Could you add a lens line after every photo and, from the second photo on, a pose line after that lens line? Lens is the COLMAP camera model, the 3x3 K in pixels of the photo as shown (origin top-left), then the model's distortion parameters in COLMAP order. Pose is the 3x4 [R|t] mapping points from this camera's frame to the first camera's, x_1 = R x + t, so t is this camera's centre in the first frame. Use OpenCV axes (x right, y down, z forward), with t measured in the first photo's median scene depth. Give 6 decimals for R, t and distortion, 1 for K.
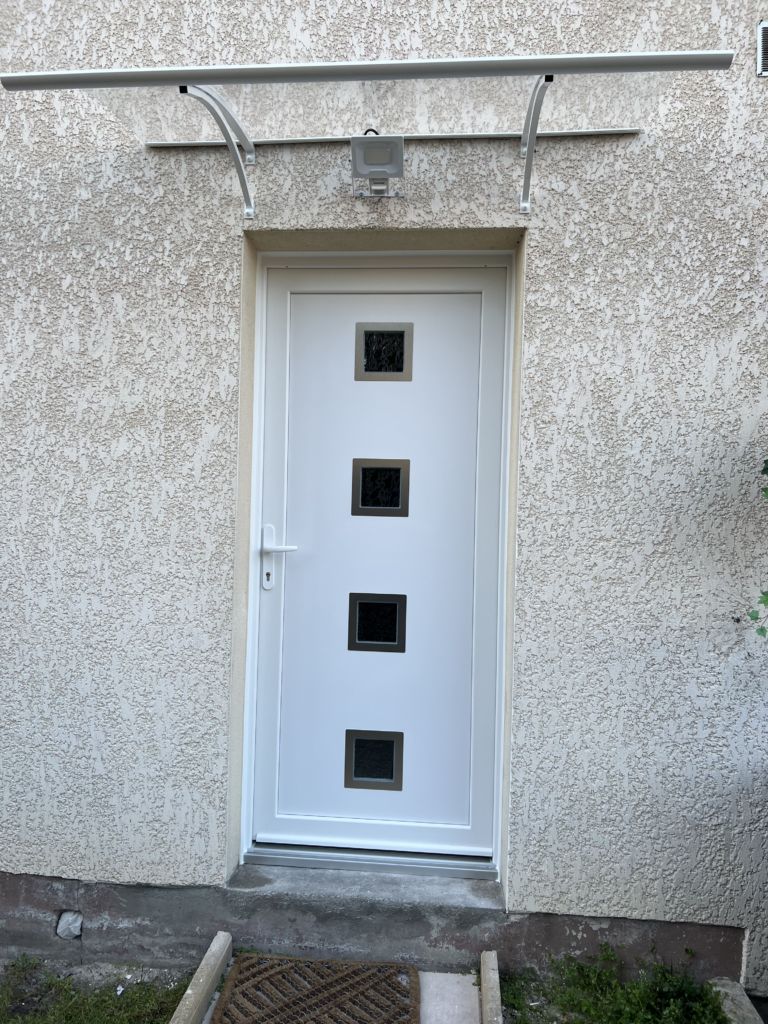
lens RADIAL K [[768.0, 0, 384.3], [0, 768.0, 509.5], [0, 0, 1]] dist [0.021128, -0.013054]
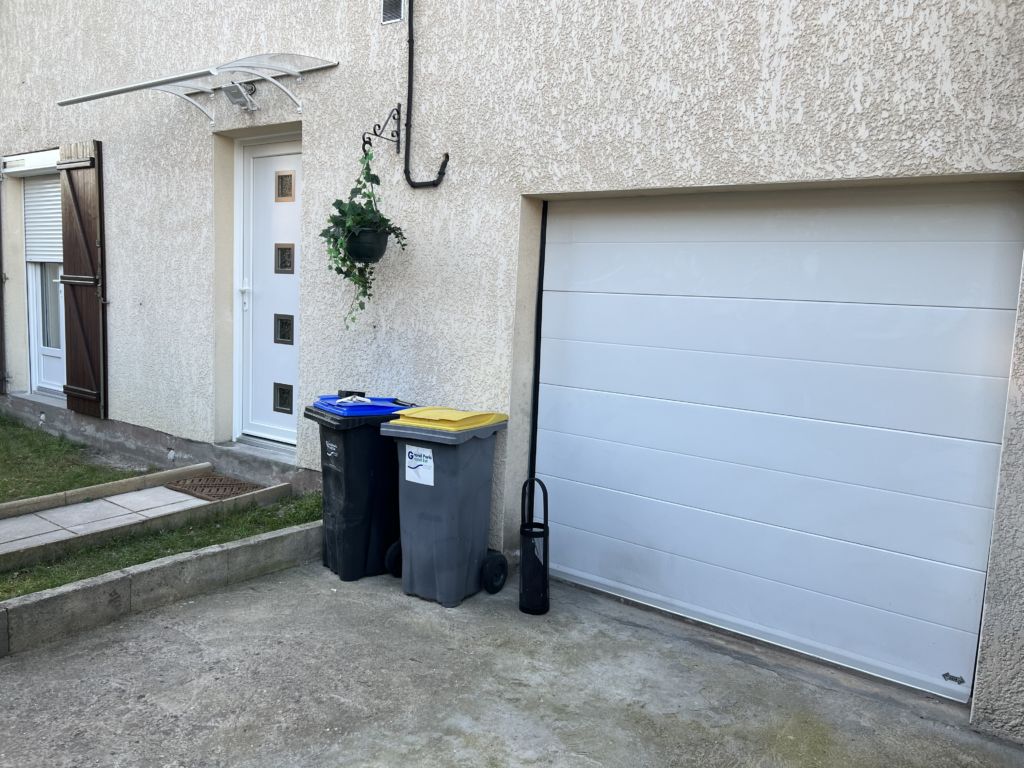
lens RADIAL K [[768.0, 0, 510.9], [0, 768.0, 385.7], [0, 0, 1]] dist [0.021128, -0.013054]
pose [[0.867403, 0.073853, -0.492096, 1.576112], [-0.023910, 0.993969, 0.107027, 0.072492], [0.497032, -0.081069, 0.863937, -0.444233]]
